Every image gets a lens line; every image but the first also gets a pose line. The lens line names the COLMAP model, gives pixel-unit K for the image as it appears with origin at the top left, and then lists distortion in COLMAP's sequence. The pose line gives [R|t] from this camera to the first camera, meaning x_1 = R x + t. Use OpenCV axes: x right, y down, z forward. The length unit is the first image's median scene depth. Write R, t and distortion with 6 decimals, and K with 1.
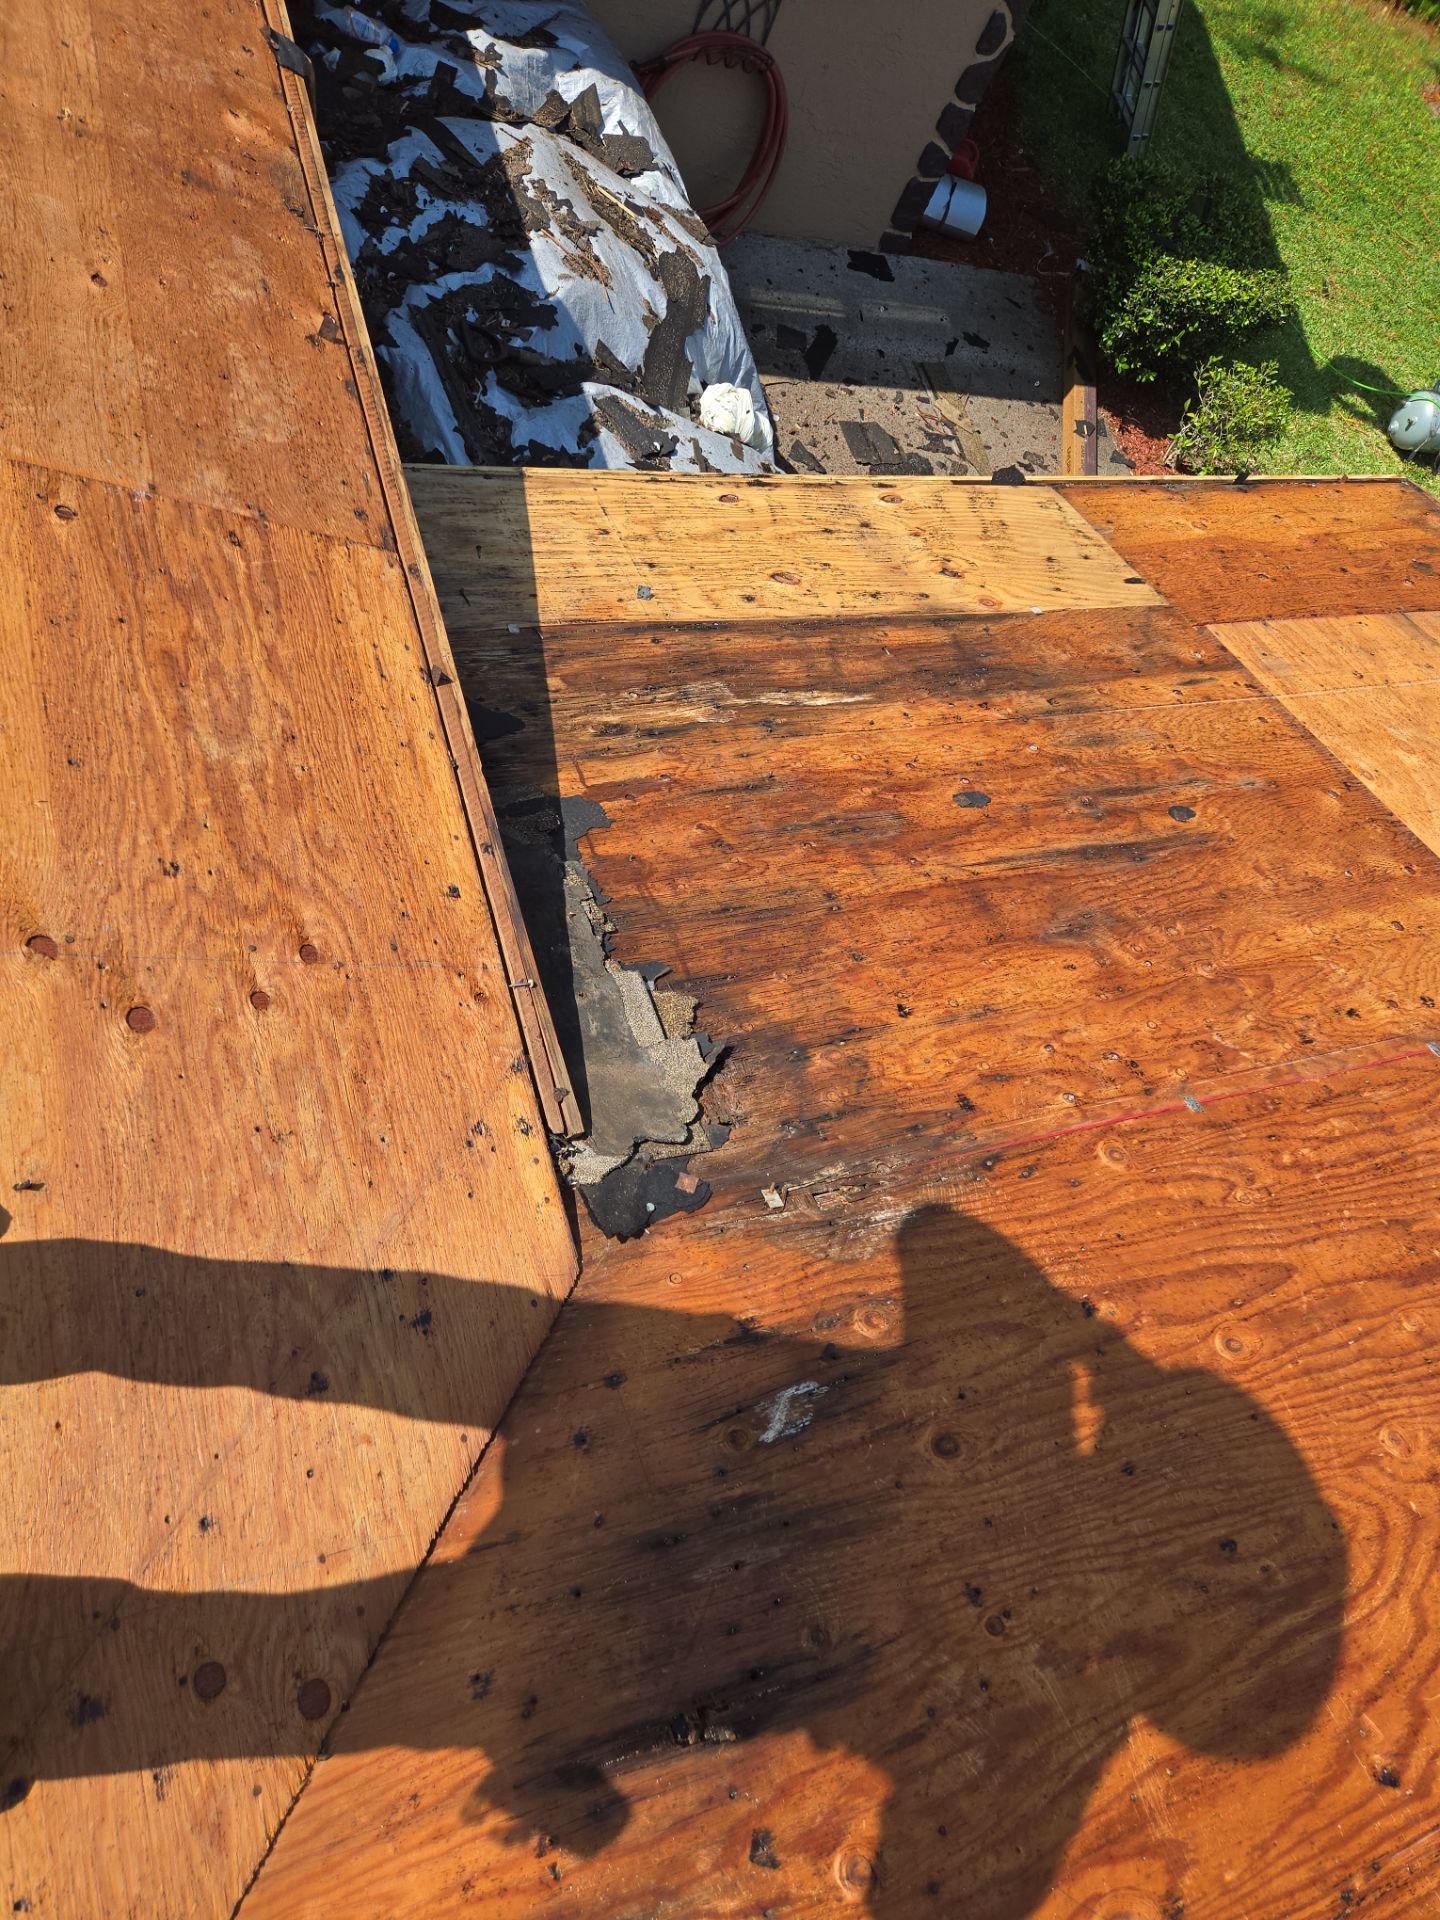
lens RADIAL K [[1271.0, 0, 720.0], [0, 1271.0, 960.0], [0, 0, 1]] dist [0.080541, -0.076136]
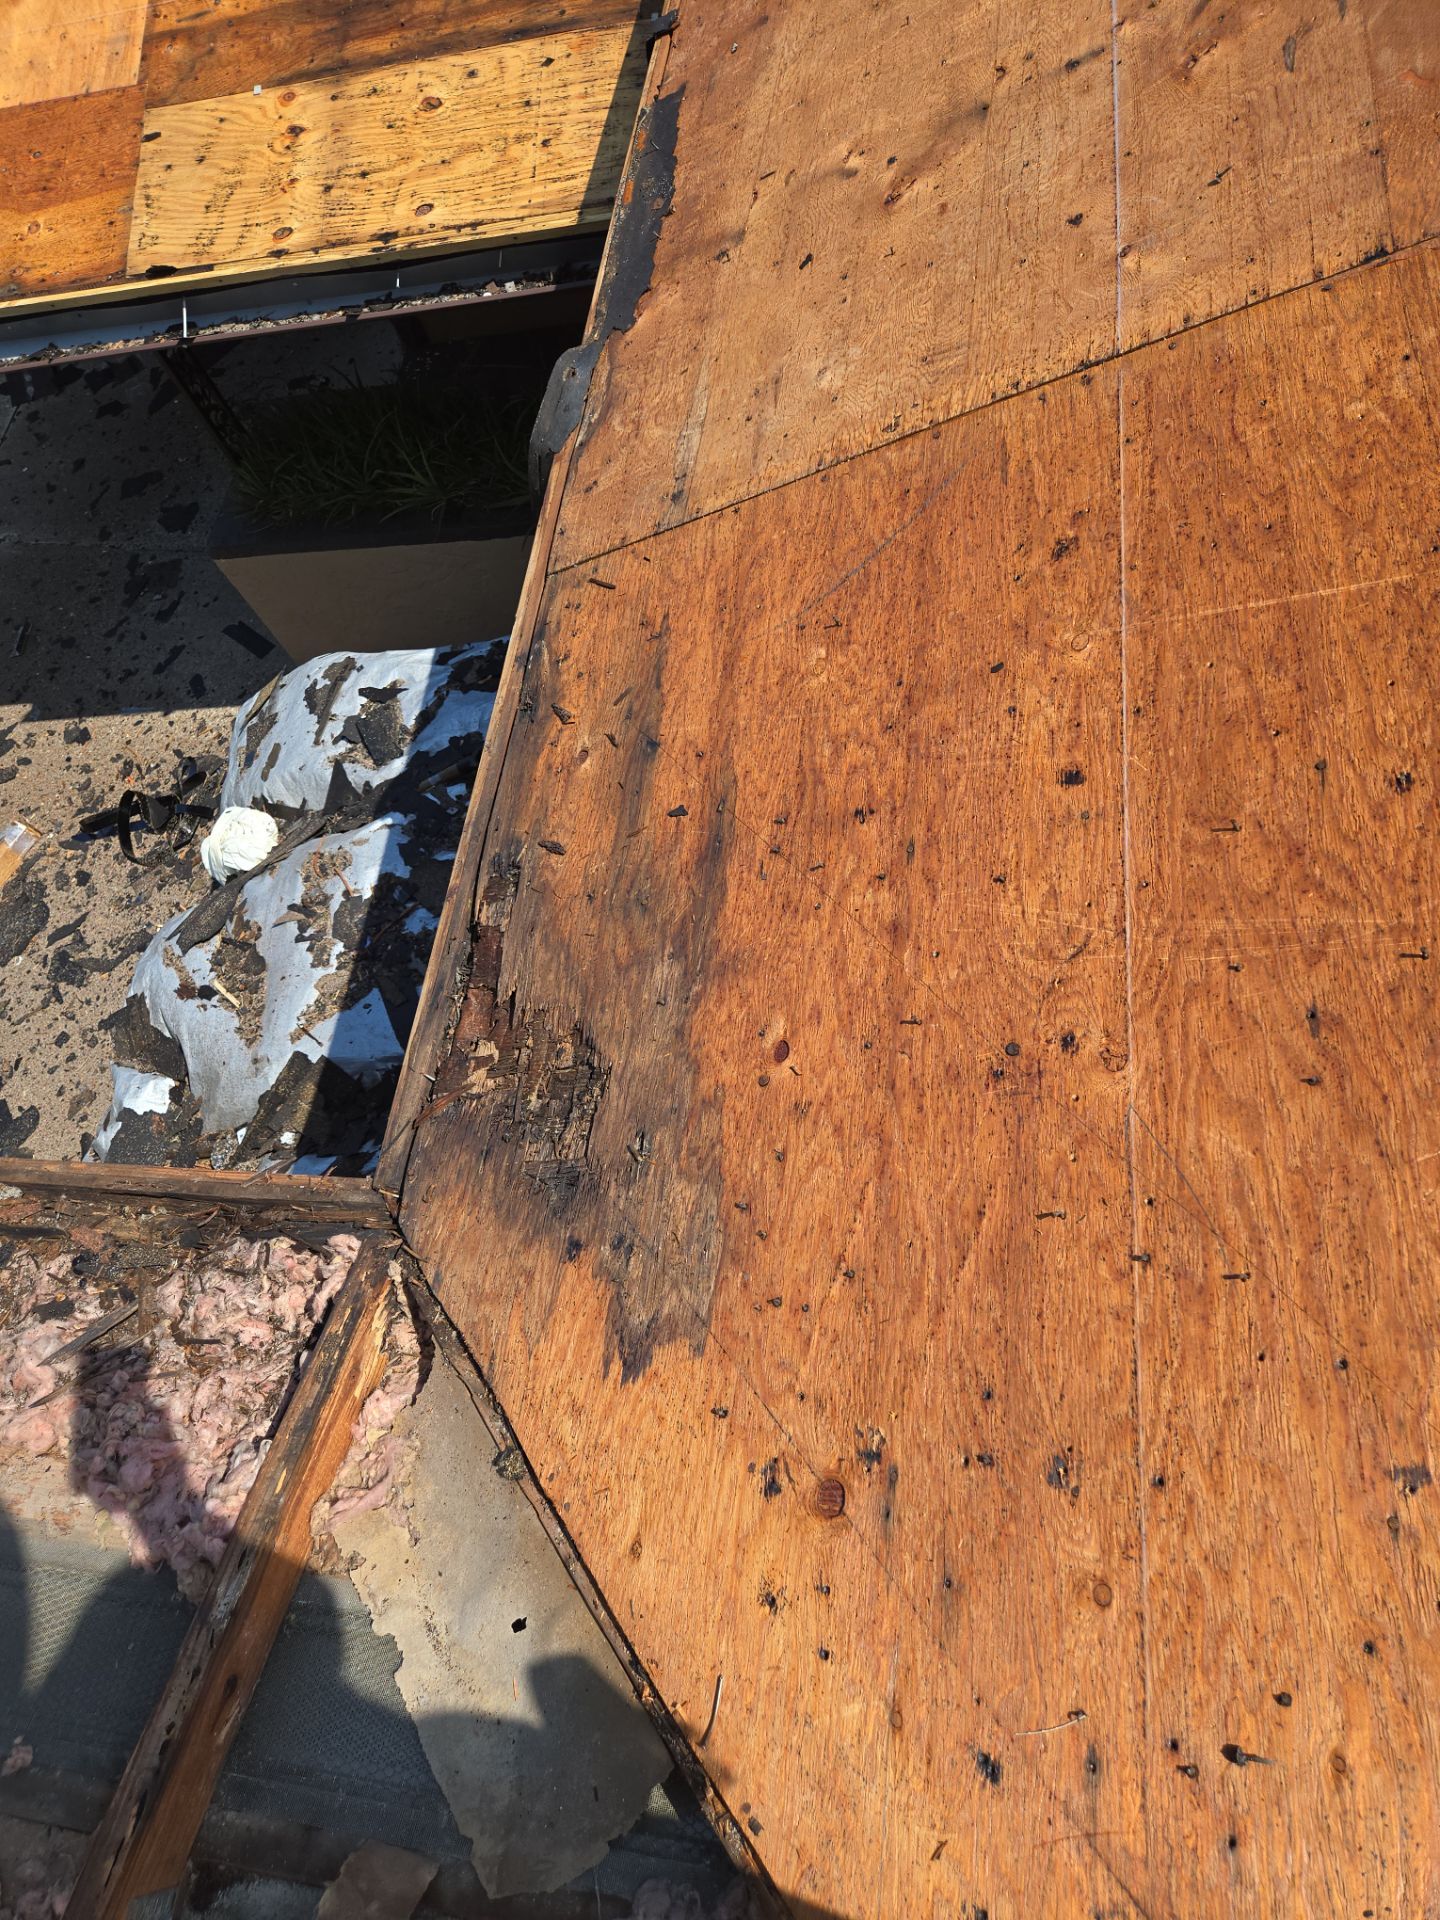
lens RADIAL K [[1271.0, 0, 720.0], [0, 1271.0, 960.0], [0, 0, 1]] dist [0.080541, -0.076136]
pose [[-0.914200, -0.397575, 0.078567, -0.977755], [0.330978, -0.620587, 0.710862, -2.465874], [-0.233863, 0.675874, 0.698929, 0.883398]]
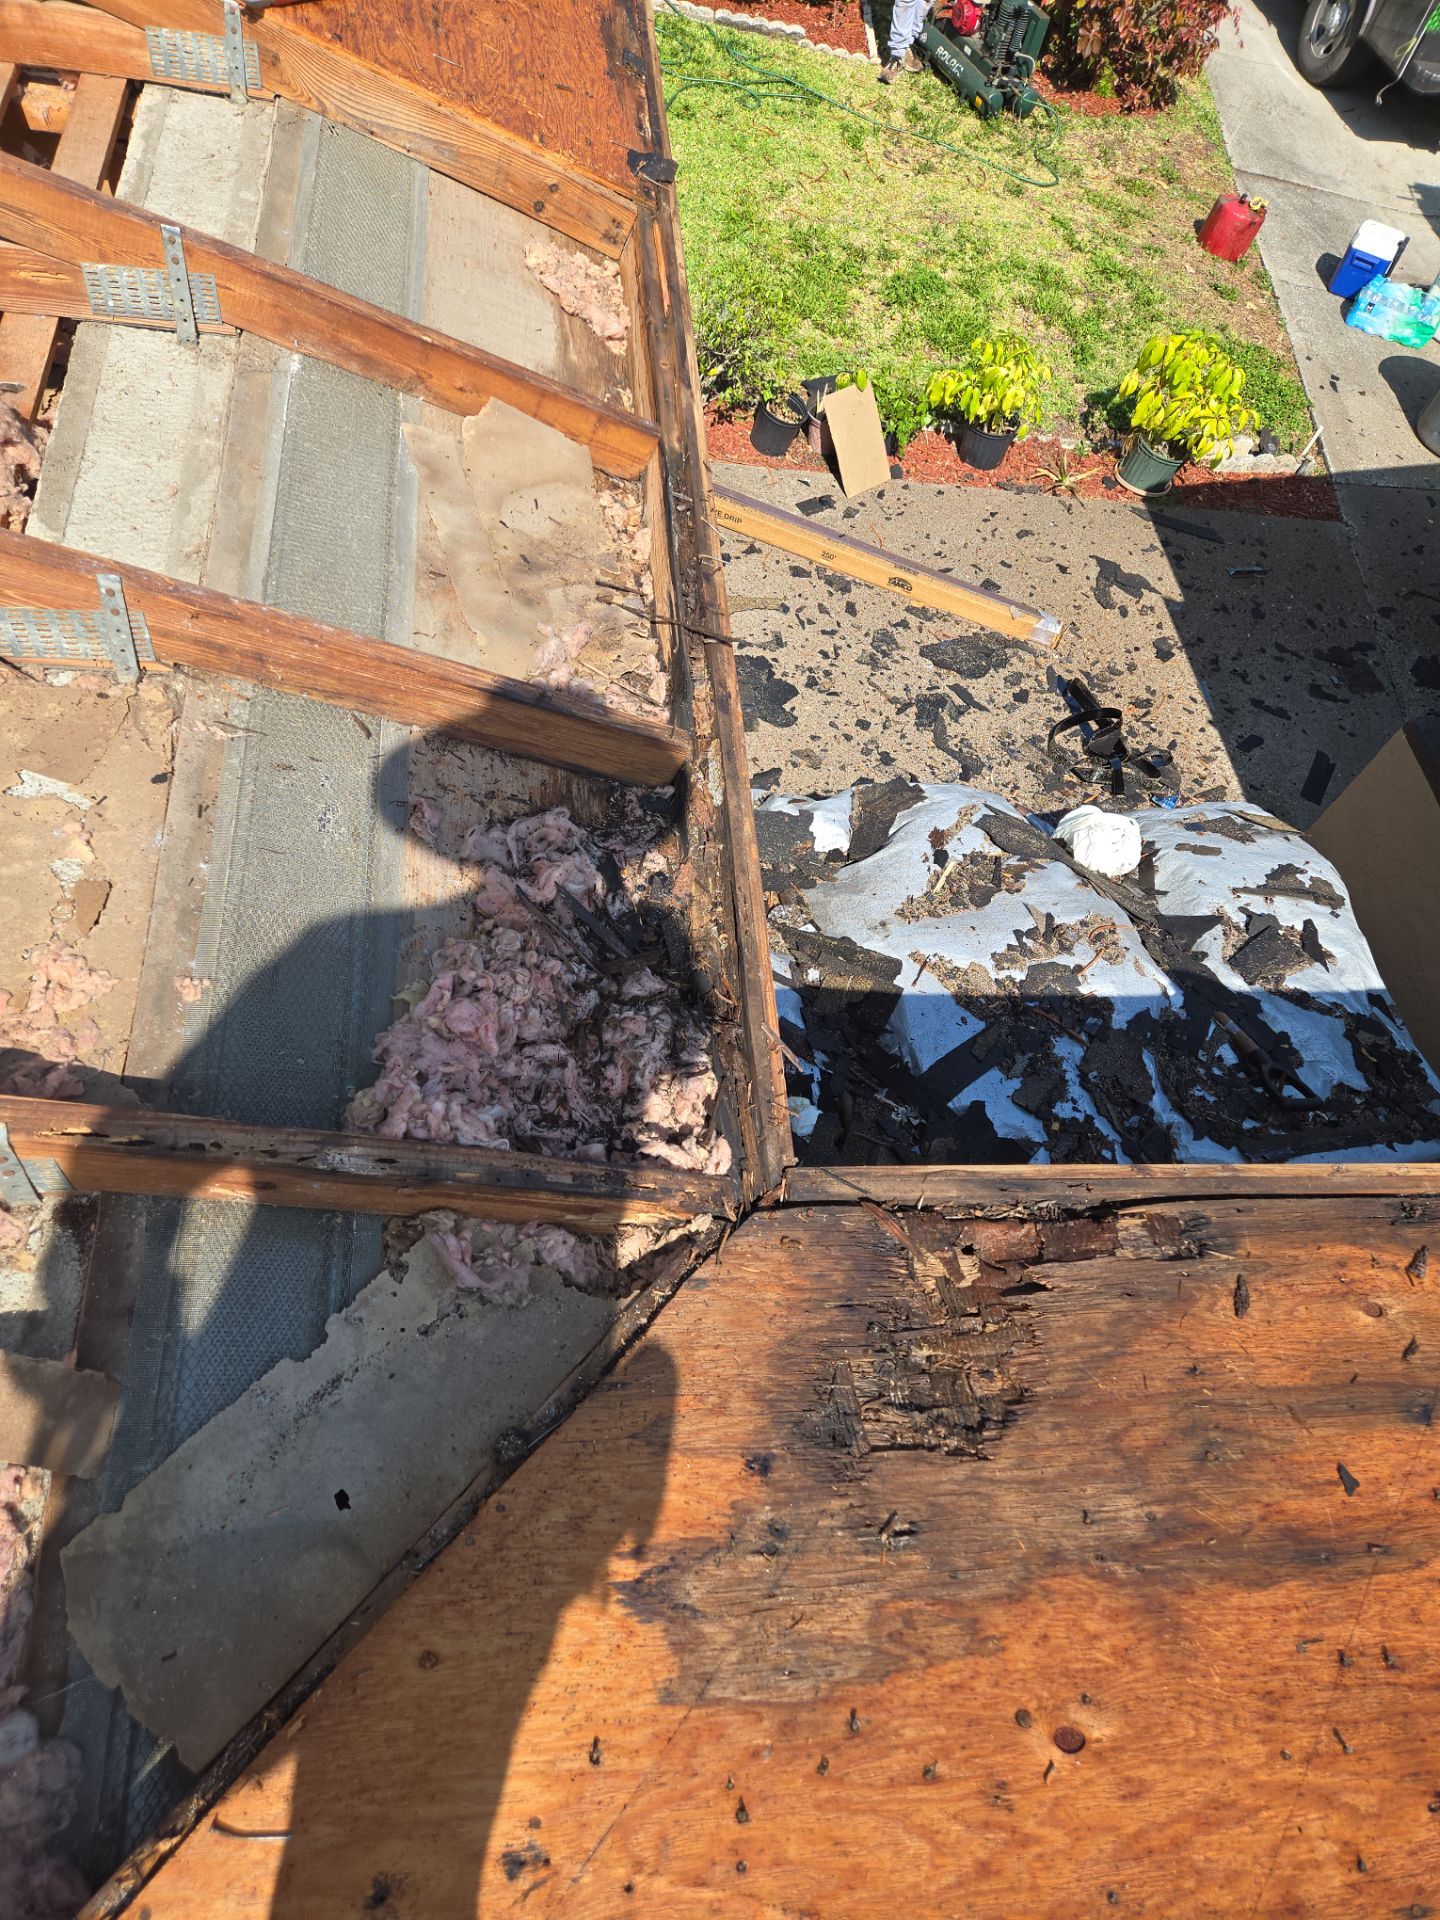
lens RADIAL K [[1271.0, 0, 720.0], [0, 1271.0, 960.0], [0, 0, 1]] dist [0.080541, -0.076136]
pose [[0.245763, -0.936852, 0.248813, -0.834724], [0.830309, 0.335916, 0.444688, -2.437406], [-0.500188, 0.097304, 0.860433, 1.000944]]
